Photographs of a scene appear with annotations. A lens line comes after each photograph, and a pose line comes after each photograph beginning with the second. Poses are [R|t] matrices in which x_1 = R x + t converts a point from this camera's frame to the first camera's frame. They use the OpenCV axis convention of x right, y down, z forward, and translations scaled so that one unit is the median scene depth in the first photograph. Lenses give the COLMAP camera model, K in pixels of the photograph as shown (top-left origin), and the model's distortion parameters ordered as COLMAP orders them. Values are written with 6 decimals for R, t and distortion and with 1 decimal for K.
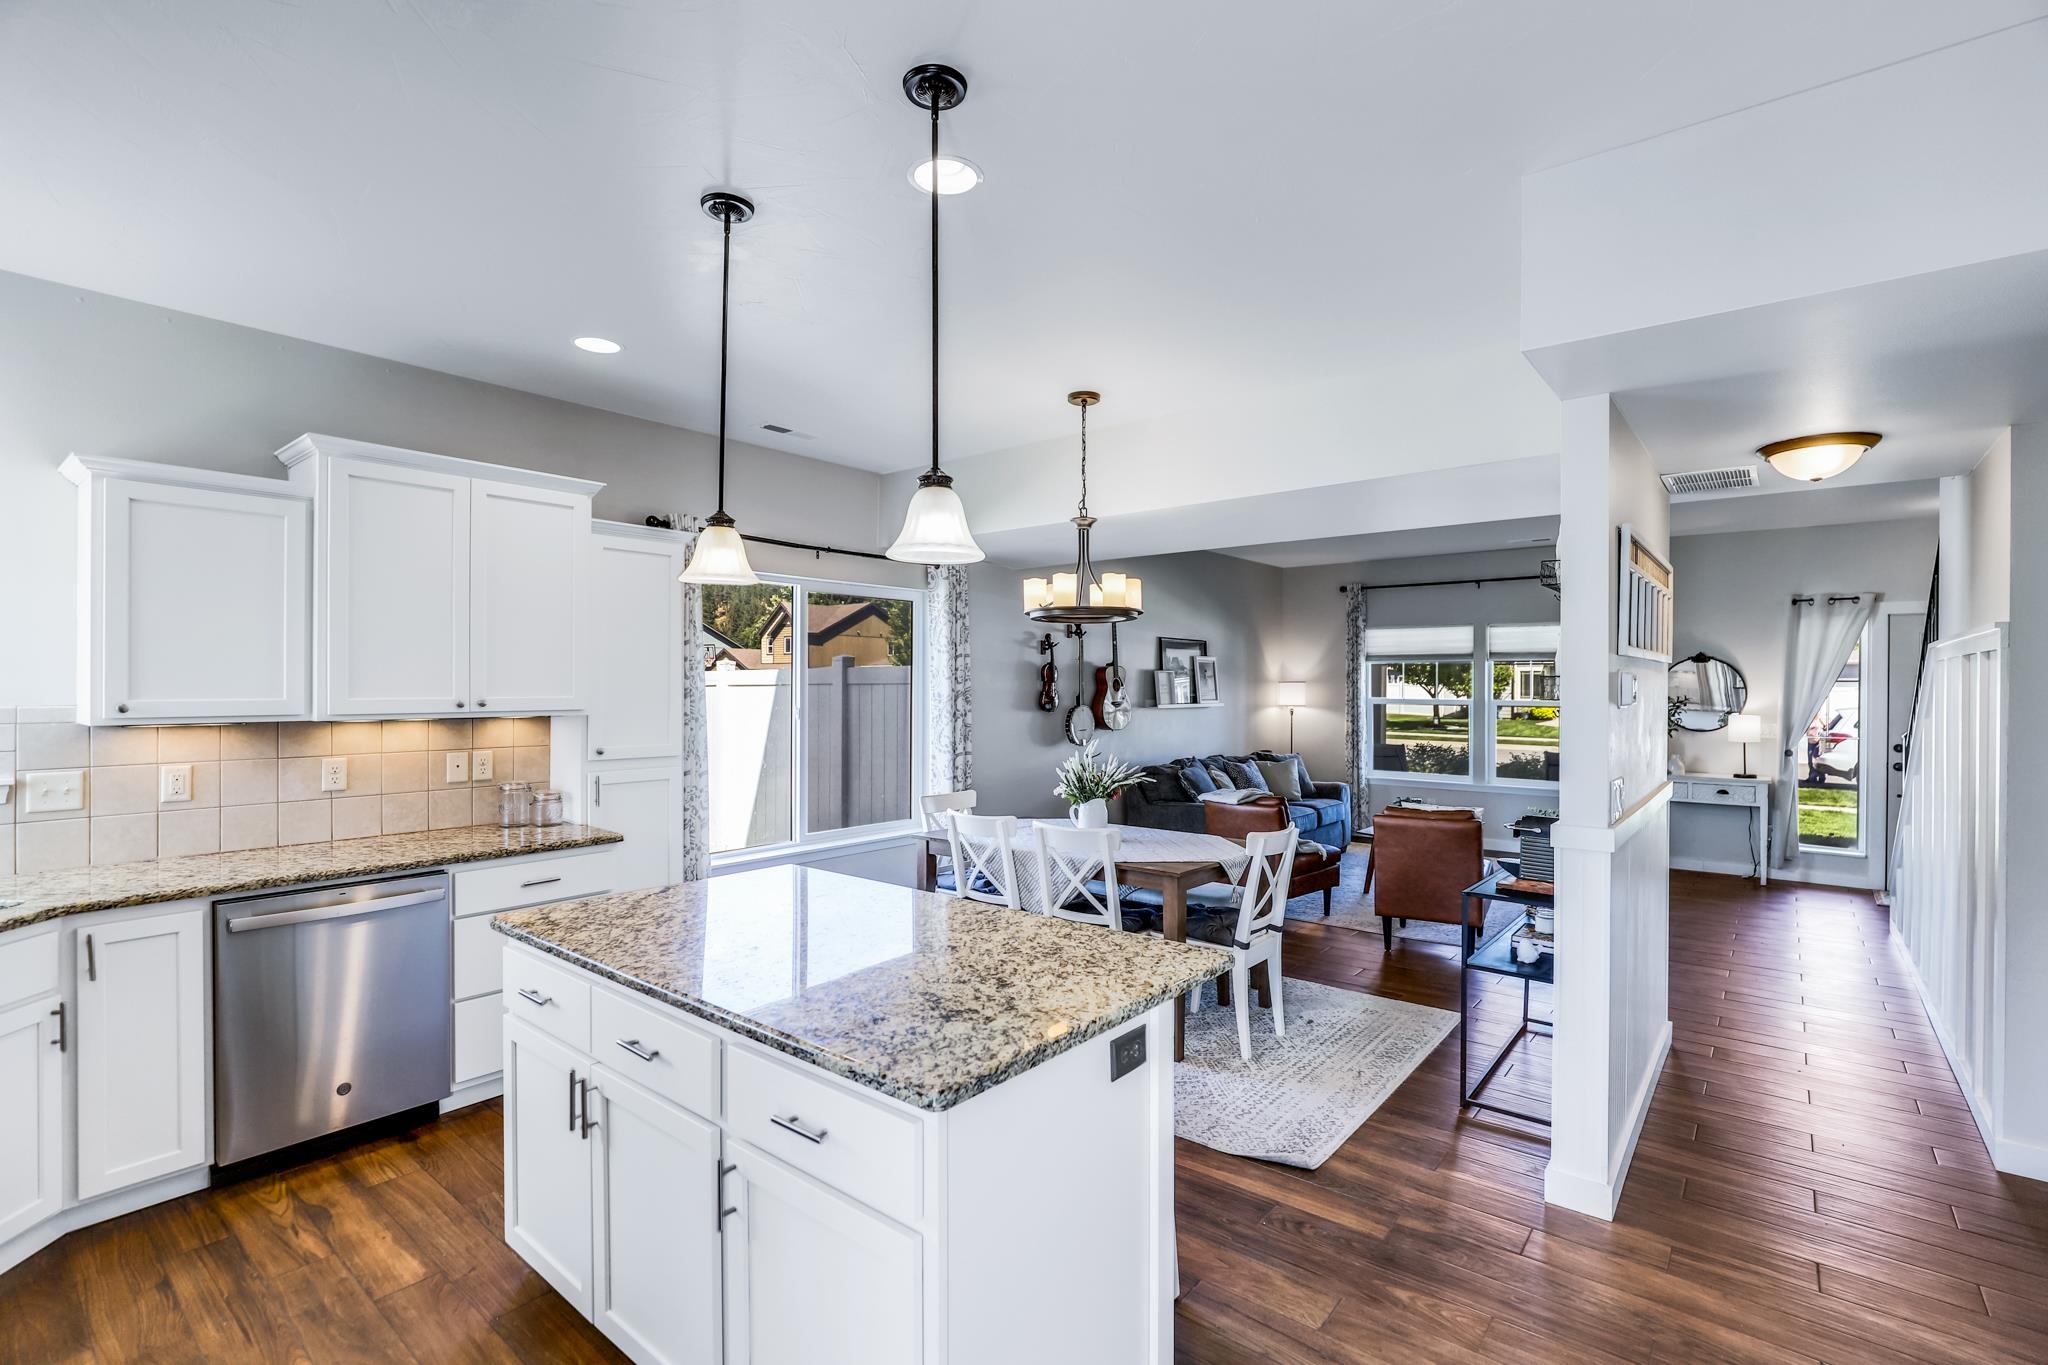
lens RADIAL K [[928.8, 0, 1024.0], [0, 928.8, 682.5], [0, 0, 1]] dist [-0.003435, -0.000140]
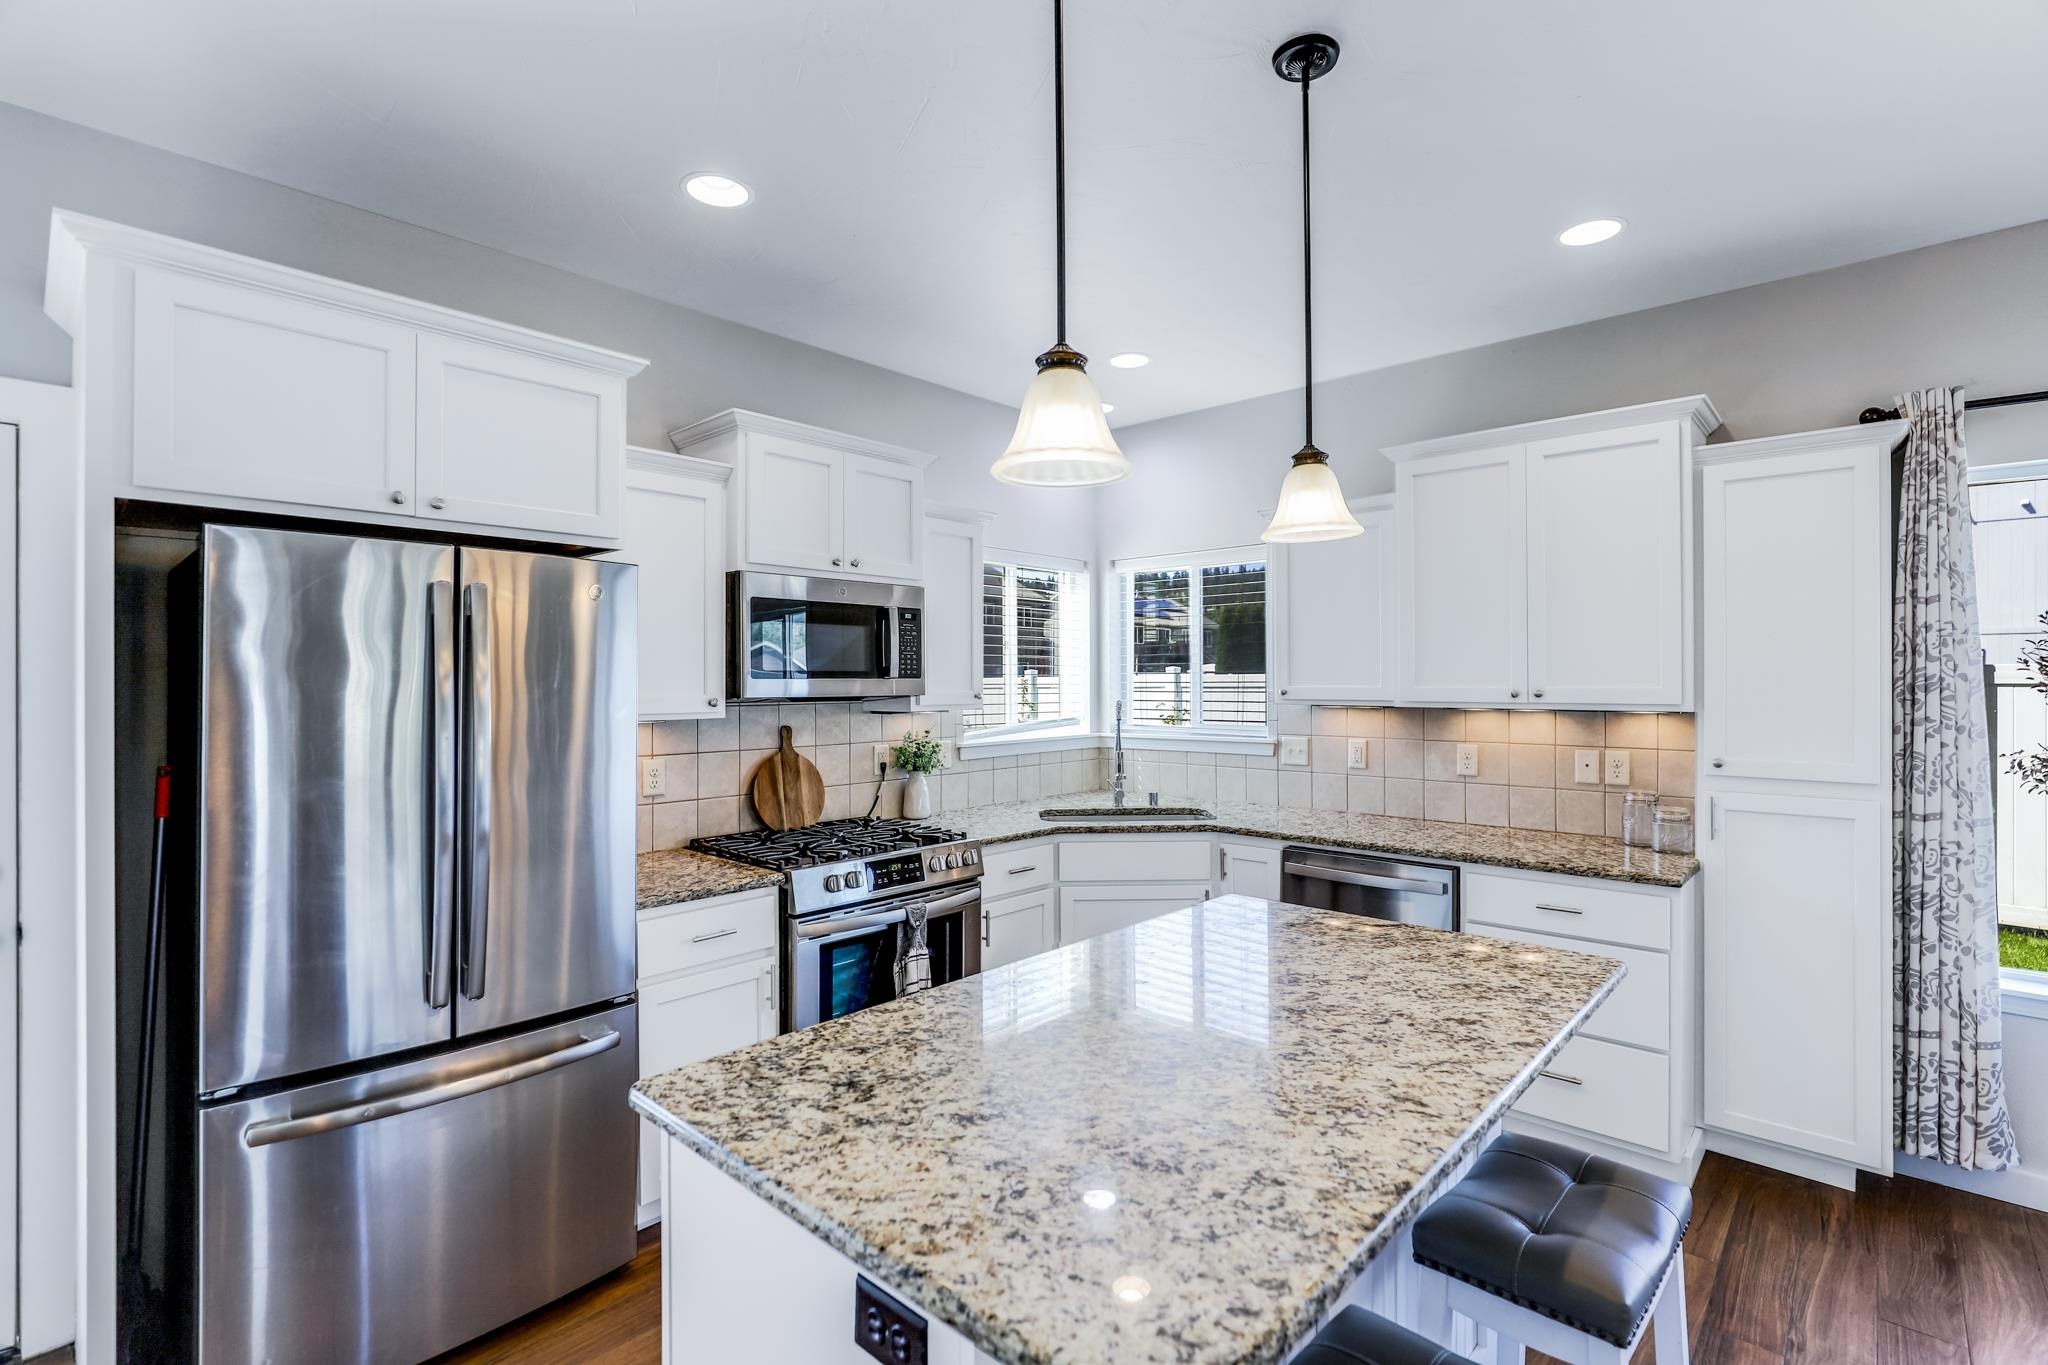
lens RADIAL K [[943.6, 0, 1043.4], [0, 943.6, 681.7], [0, 0, 1]] dist [-0.017681, -0.000087]
pose [[-0.038809, 0.000068, -0.999247, 0.520633], [0.002545, 0.999997, -0.000030, 0.015522], [0.999243, -0.002544, -0.038809, 0.884207]]
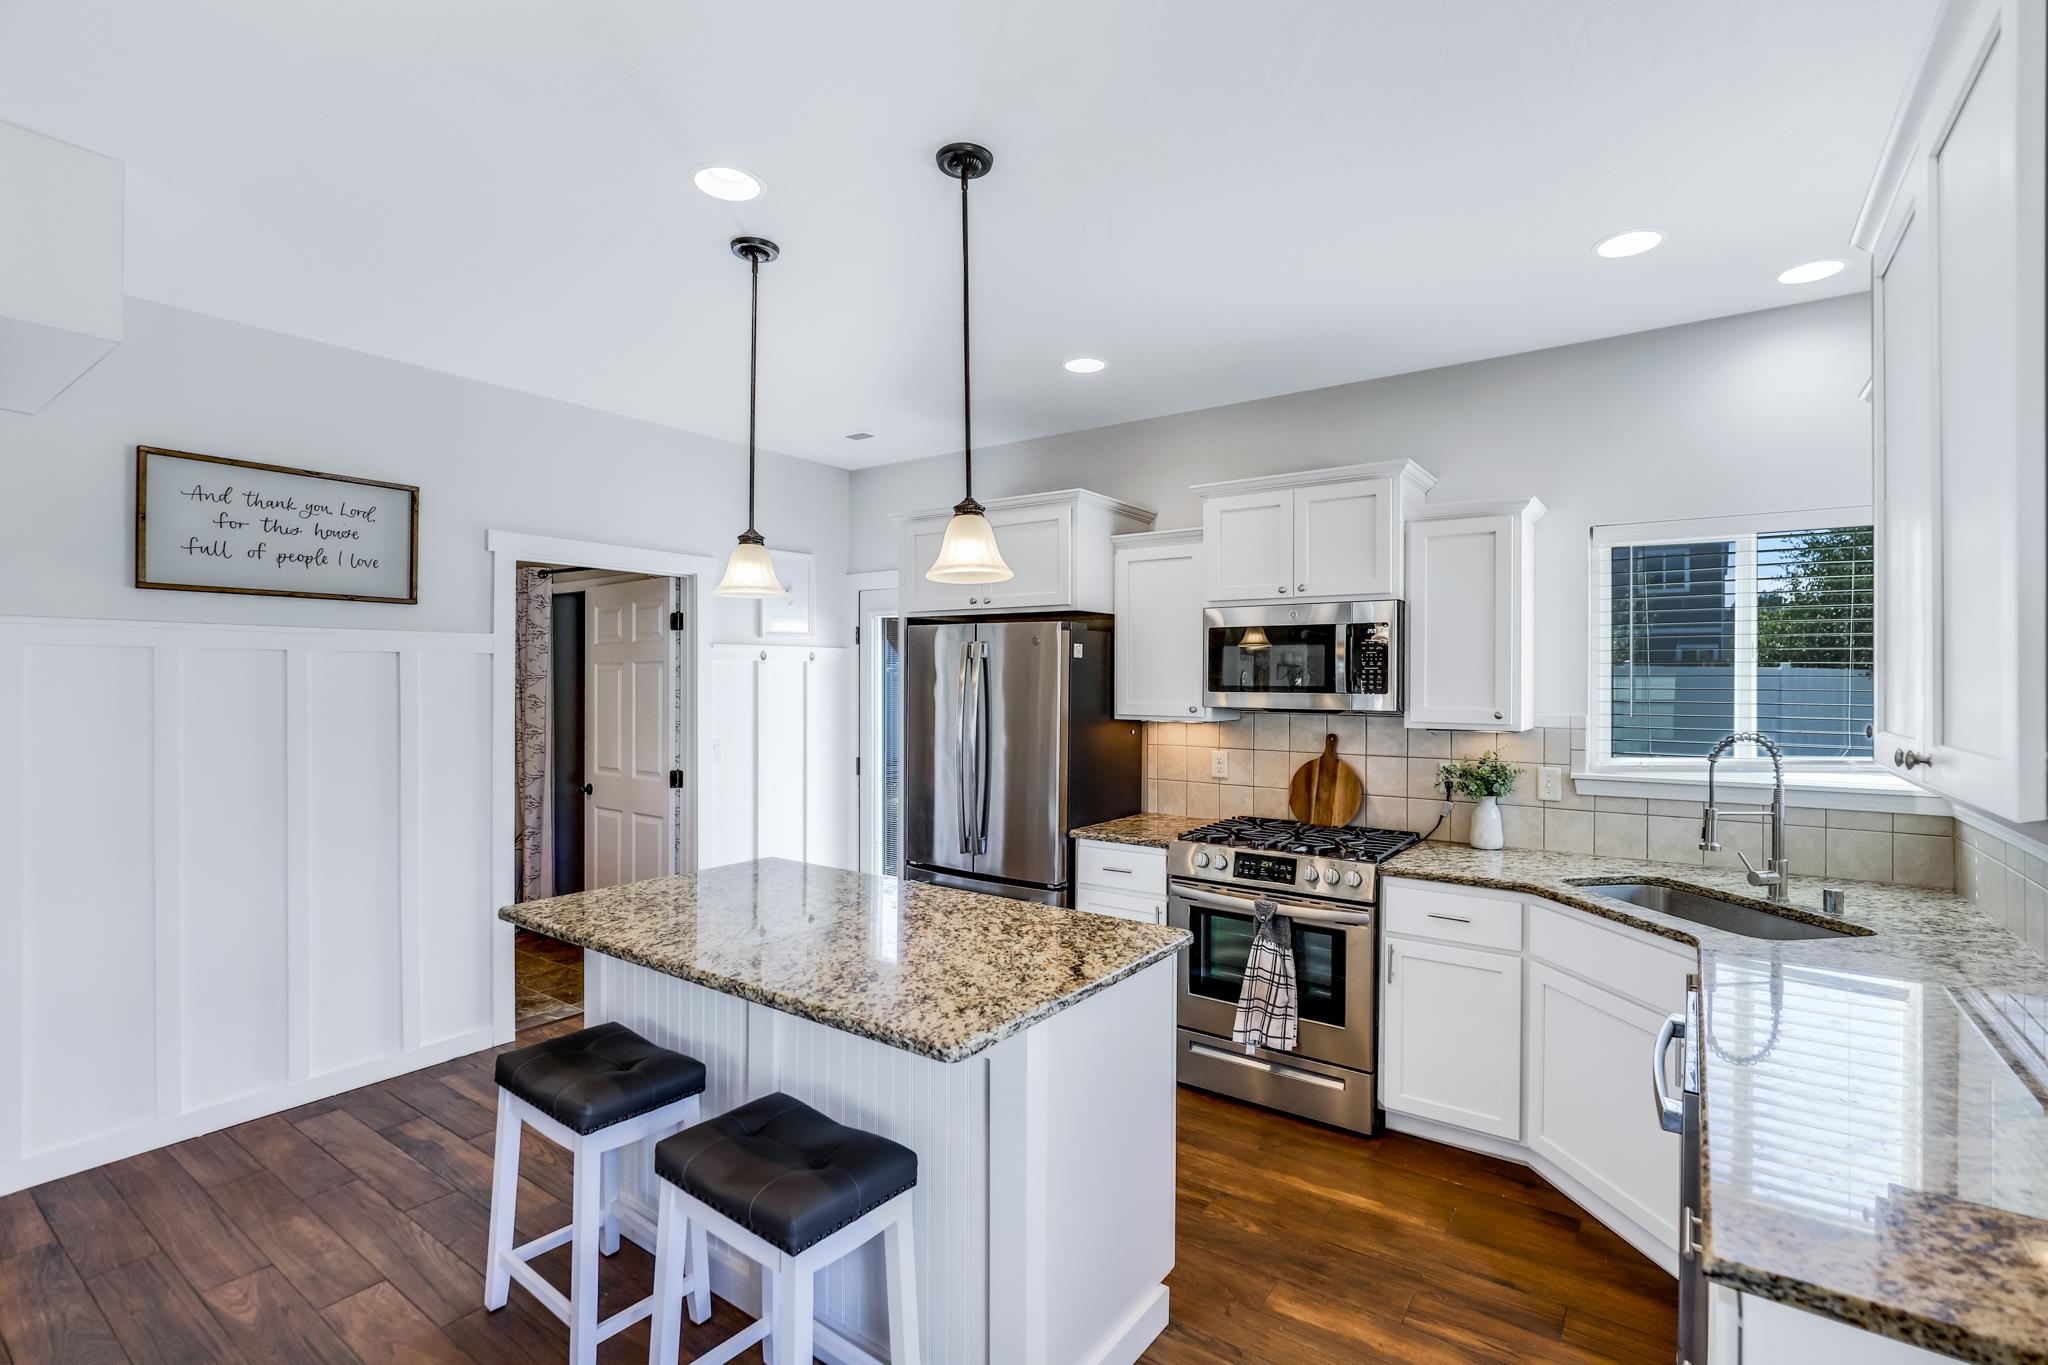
lens RADIAL K [[928.8, 0, 1024.0], [0, 928.8, 682.5], [0, 0, 1]] dist [-0.003435, -0.000140]
pose [[-0.997444, -0.002458, -0.071404, -0.345517], [-0.002712, 0.999990, 0.003457, -0.011969], [0.071395, 0.003641, -0.997441, 2.078733]]
